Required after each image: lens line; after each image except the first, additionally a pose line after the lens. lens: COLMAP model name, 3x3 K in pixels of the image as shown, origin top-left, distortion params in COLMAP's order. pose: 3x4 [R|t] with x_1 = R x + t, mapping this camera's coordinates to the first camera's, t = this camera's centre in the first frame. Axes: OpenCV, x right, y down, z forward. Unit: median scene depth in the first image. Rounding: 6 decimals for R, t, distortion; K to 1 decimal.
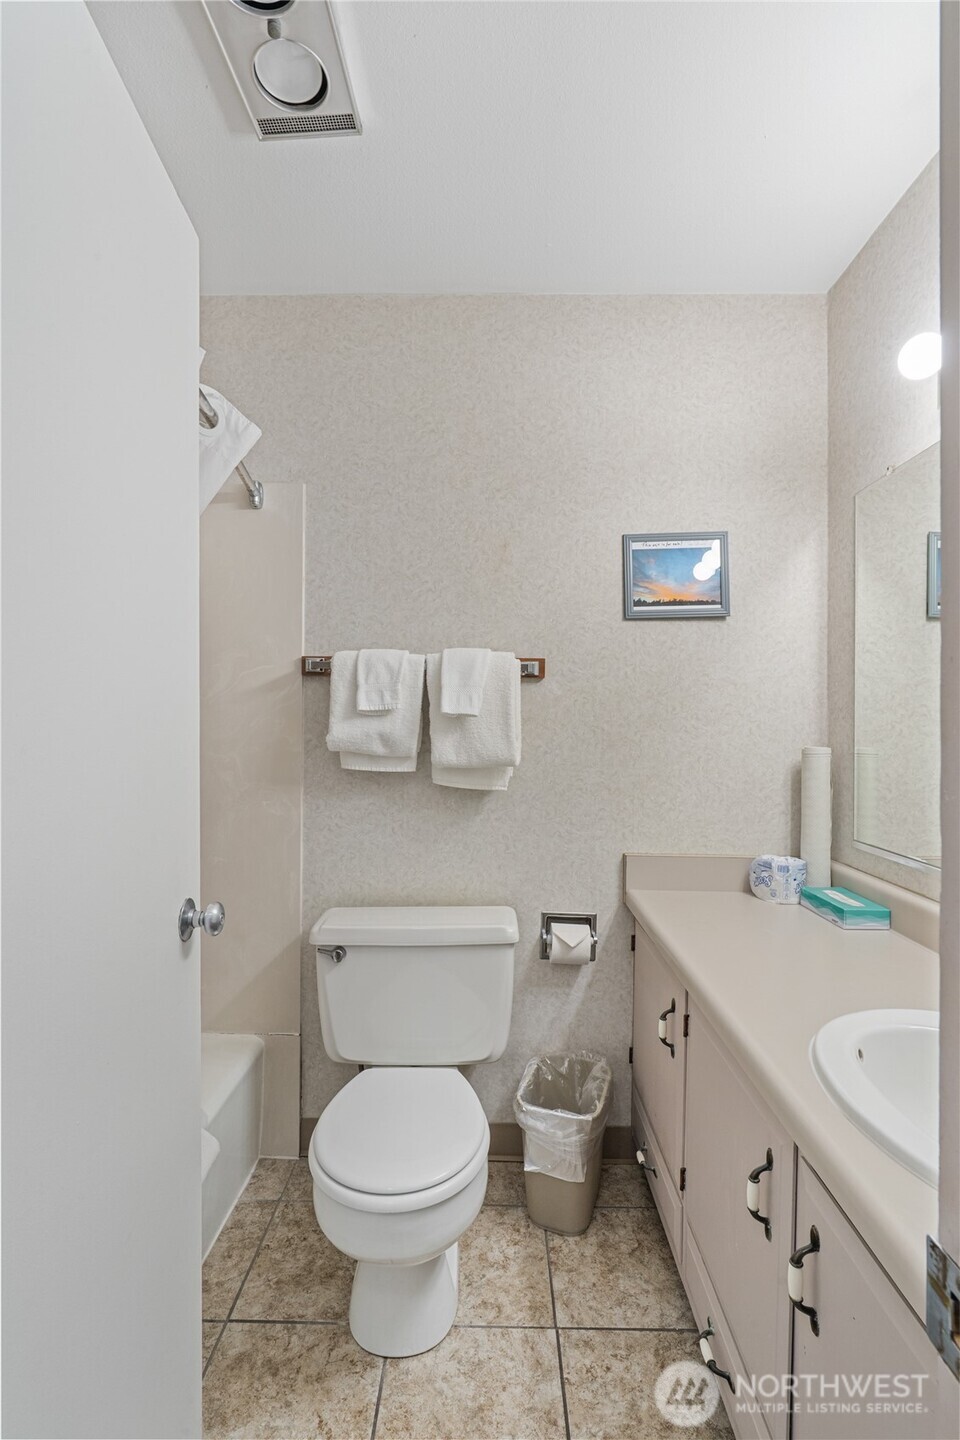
lens RADIAL K [[668.9, 0, 480.0], [0, 668.9, 720.0], [0, 0, 1]] dist [-0.008794, 0.001659]
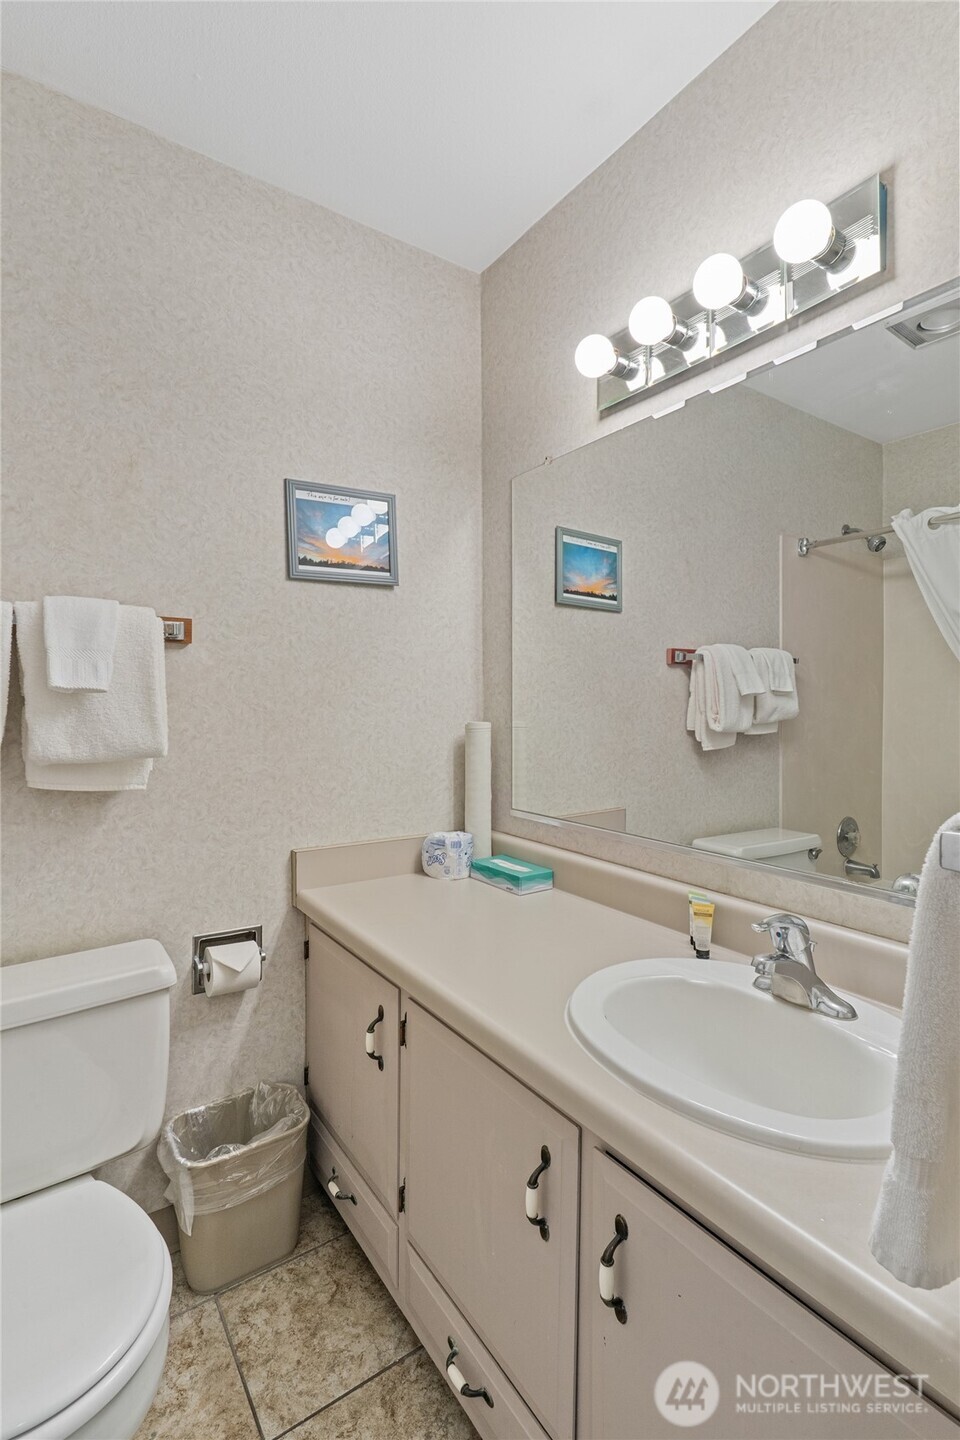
lens RADIAL K [[678.6, 0, 480.0], [0, 678.6, 720.0], [0, 0, 1]] dist [-0.010772, 0.004673]
pose [[0.809533, -0.024268, 0.586573, -0.101013], [0.004258, 0.999362, 0.035470, 0.000620], [-0.587059, -0.026216, 0.809119, 0.151831]]
